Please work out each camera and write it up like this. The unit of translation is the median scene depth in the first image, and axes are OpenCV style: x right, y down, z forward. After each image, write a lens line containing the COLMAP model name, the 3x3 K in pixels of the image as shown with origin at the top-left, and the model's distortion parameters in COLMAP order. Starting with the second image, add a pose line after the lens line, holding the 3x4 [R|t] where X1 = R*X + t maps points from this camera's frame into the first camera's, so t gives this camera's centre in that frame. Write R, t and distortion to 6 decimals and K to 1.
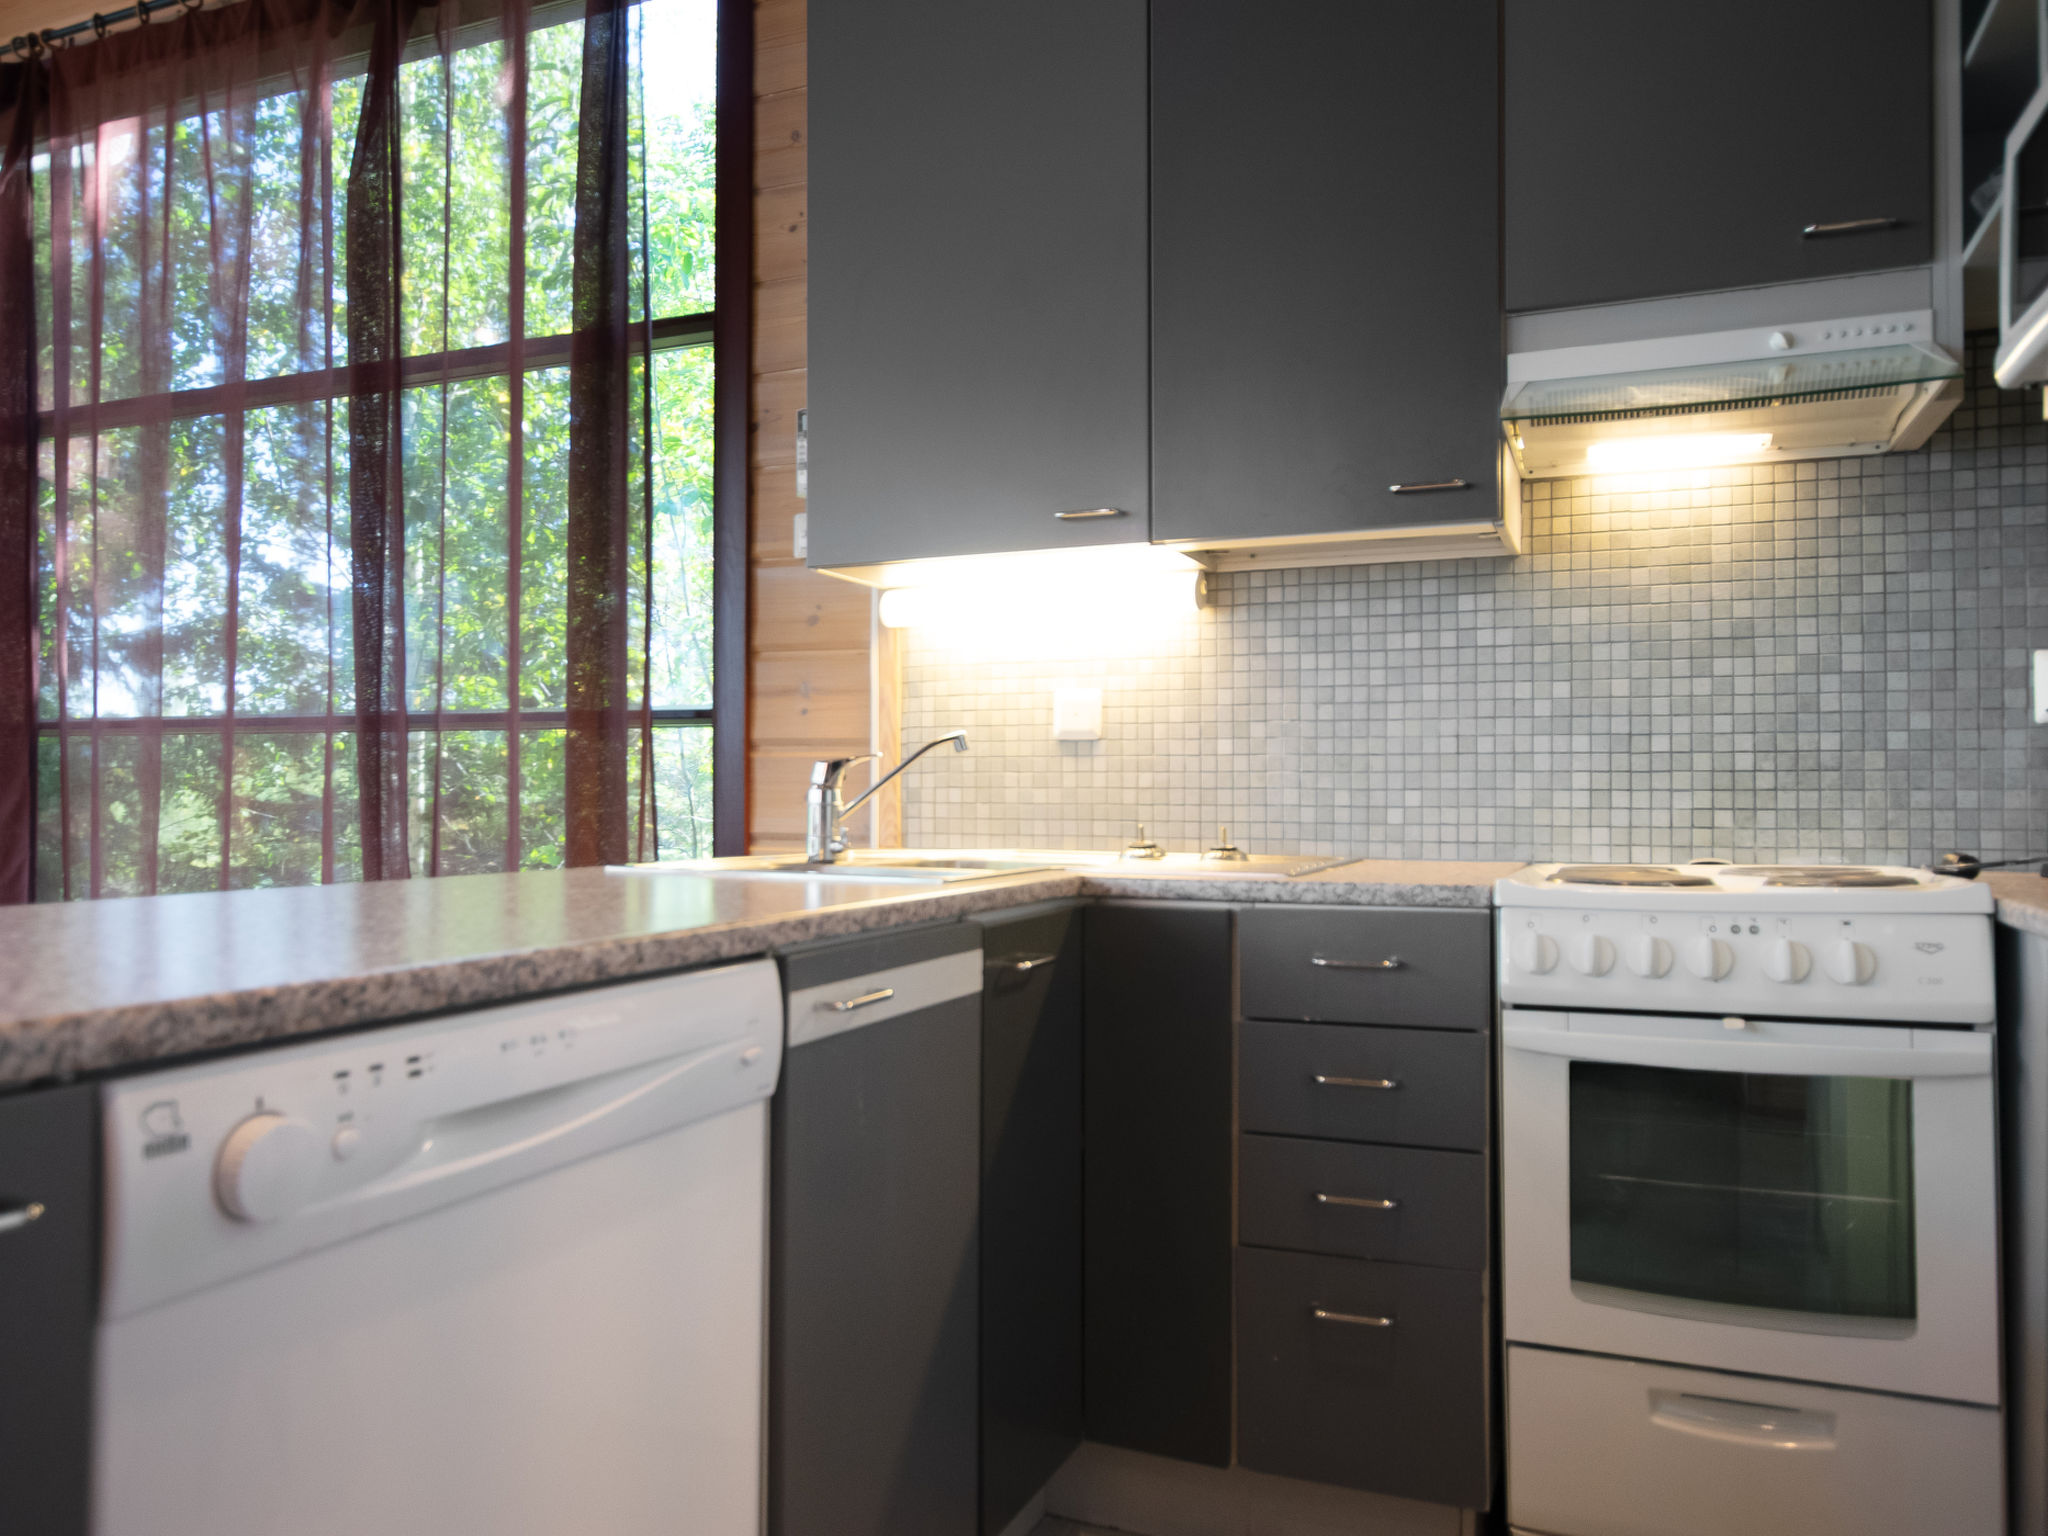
lens RADIAL K [[1323.8, 0, 1021.7], [0, 1323.8, 756.9], [0, 0, 1]] dist [-0.015254, 0.003744]
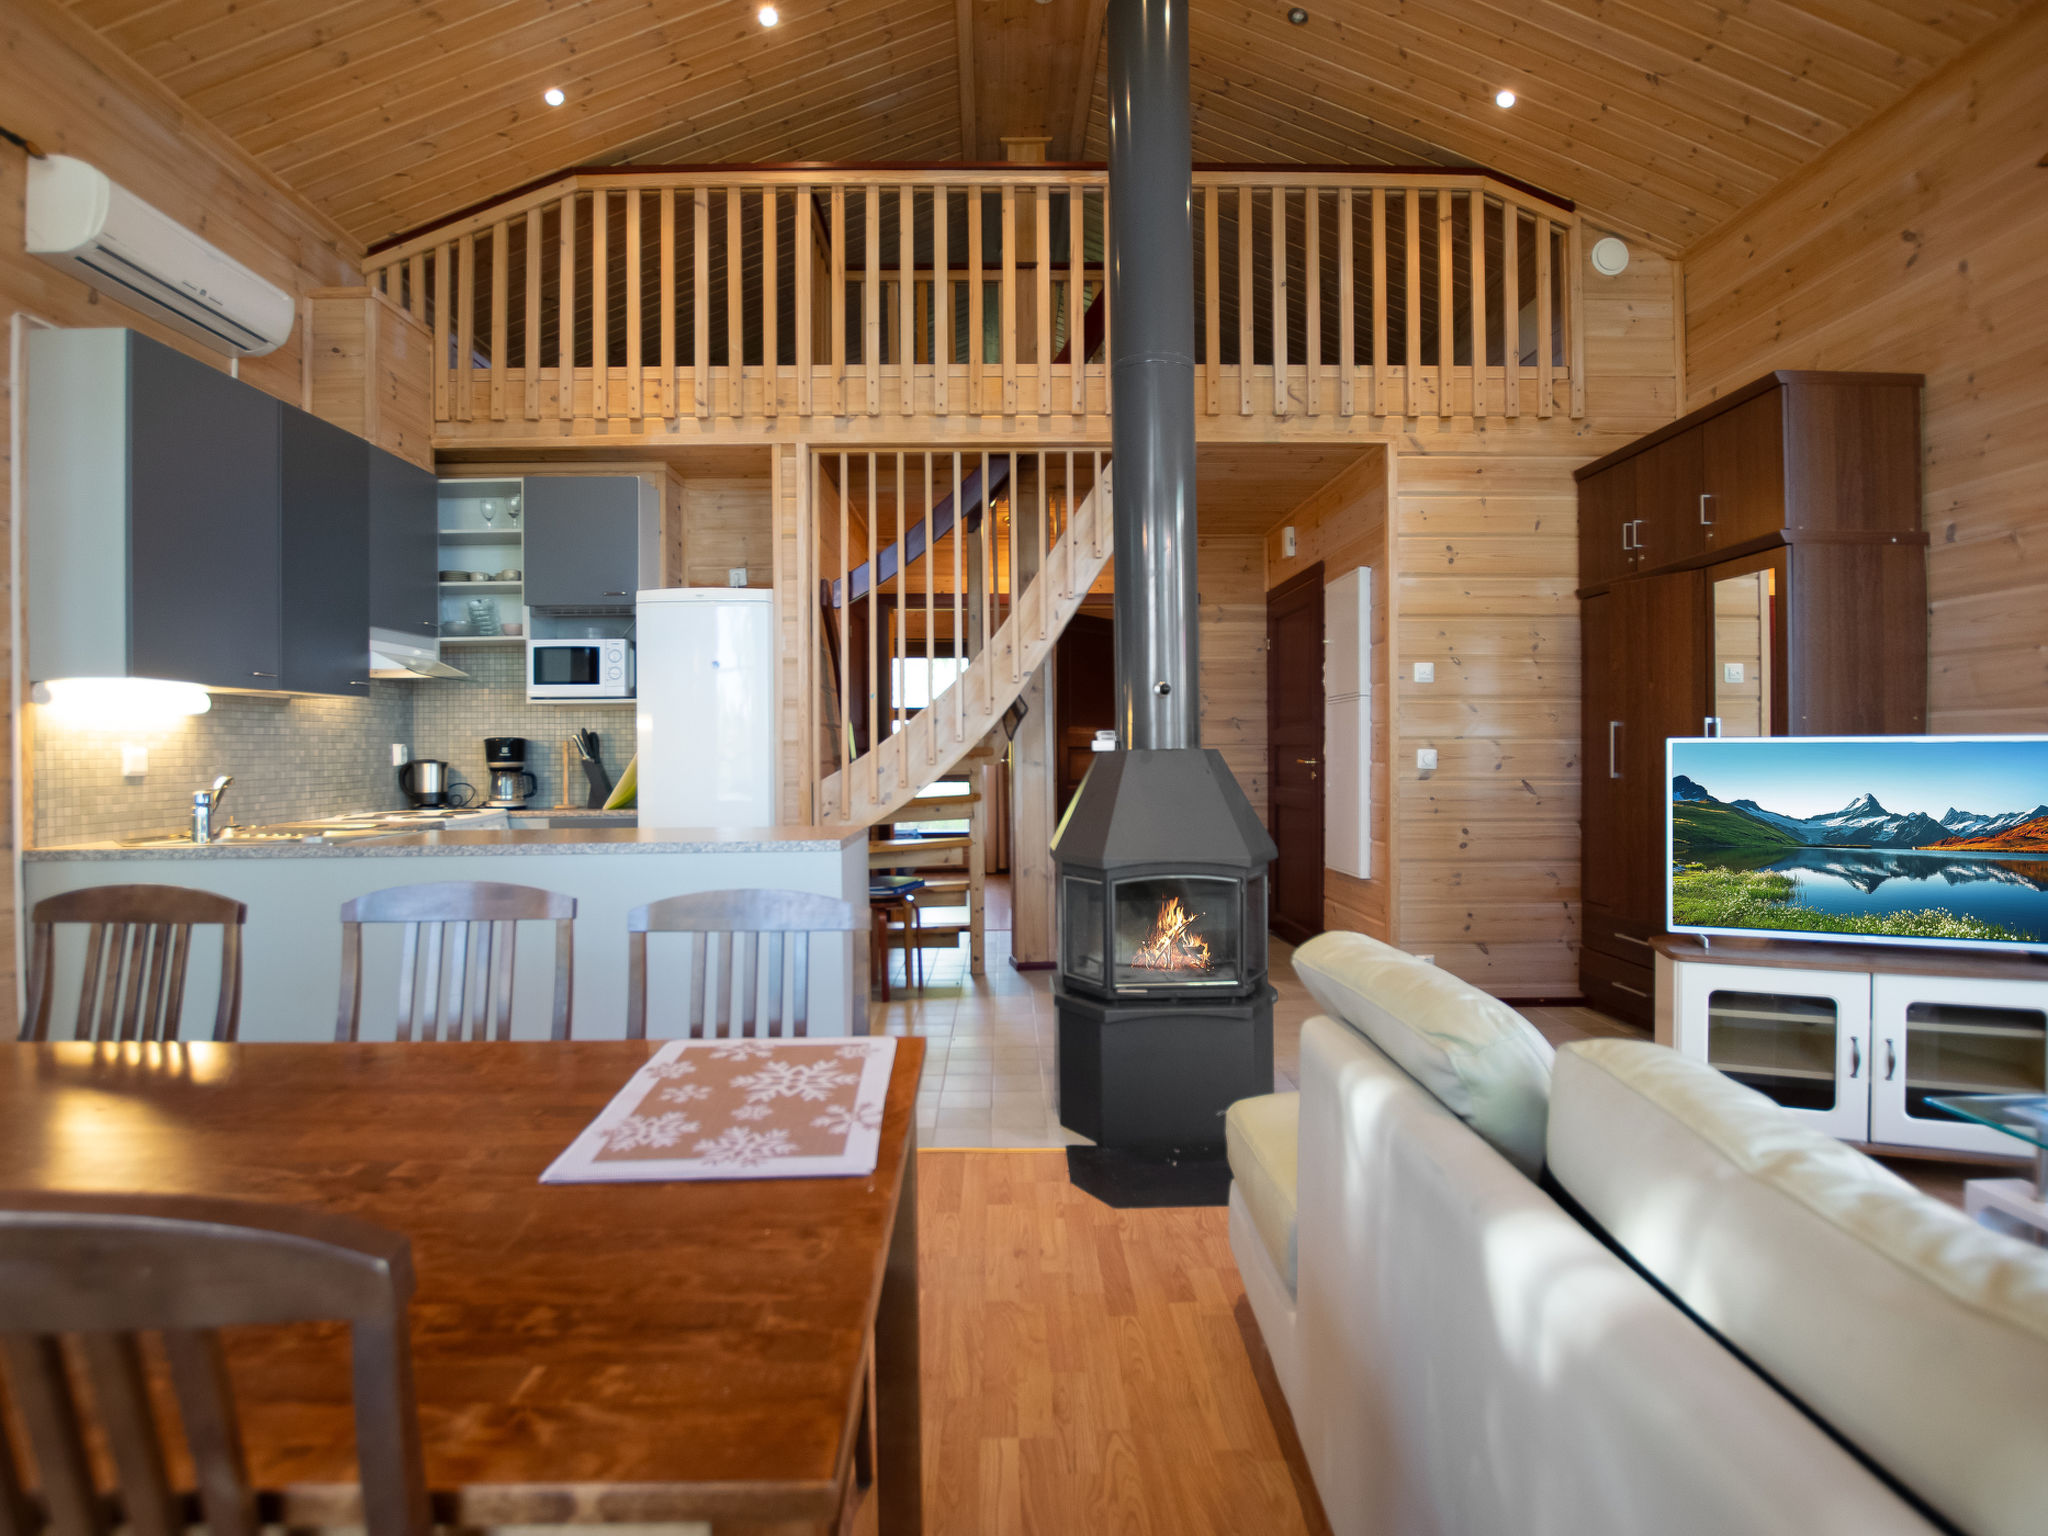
lens RADIAL K [[1020.7, 0, 1020.7], [0, 1020.7, 759.3], [0, 0, 1]] dist [-0.032152, 0.003480]
pose [[-0.377661, -0.002106, 0.925942, -1.730402], [0.006938, 0.999963, 0.005104, -0.035345], [-0.925918, 0.008352, -0.377632, 0.402102]]
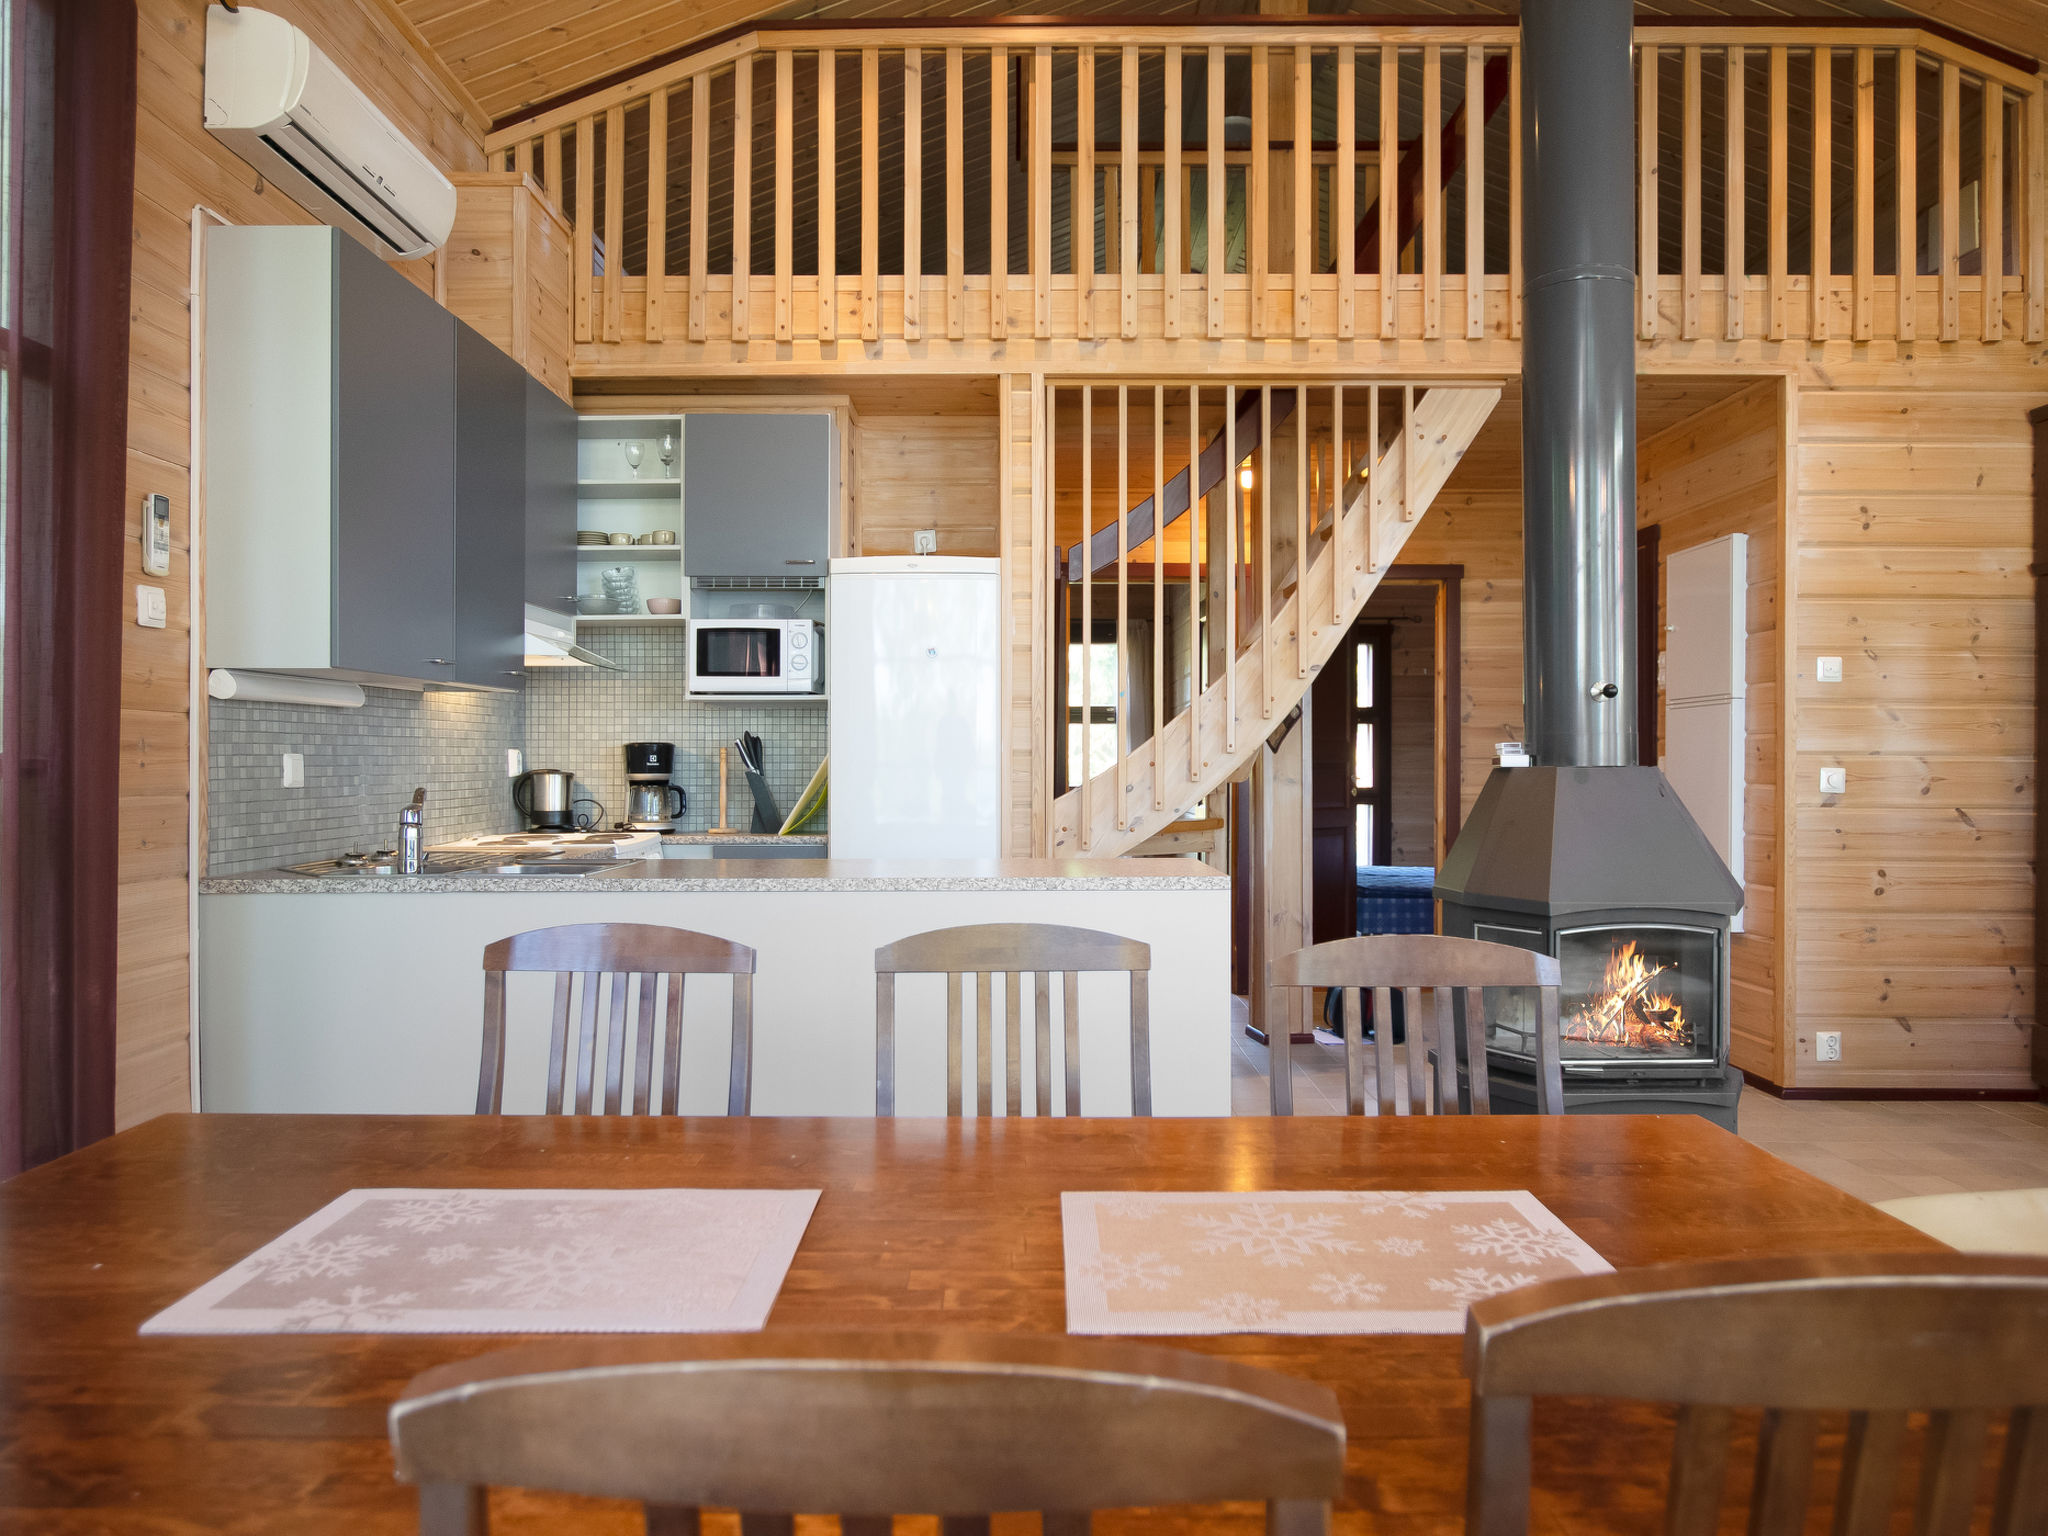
lens RADIAL K [[1323.8, 0, 1017.9], [0, 1323.8, 768.7], [0, 0, 1]] dist [-0.015254, 0.003744]
pose [[-0.354353, -0.001861, 0.935110, -1.628865], [-0.001896, 0.999997, 0.001272, -0.038194], [-0.935110, -0.001322, -0.354355, 0.791471]]
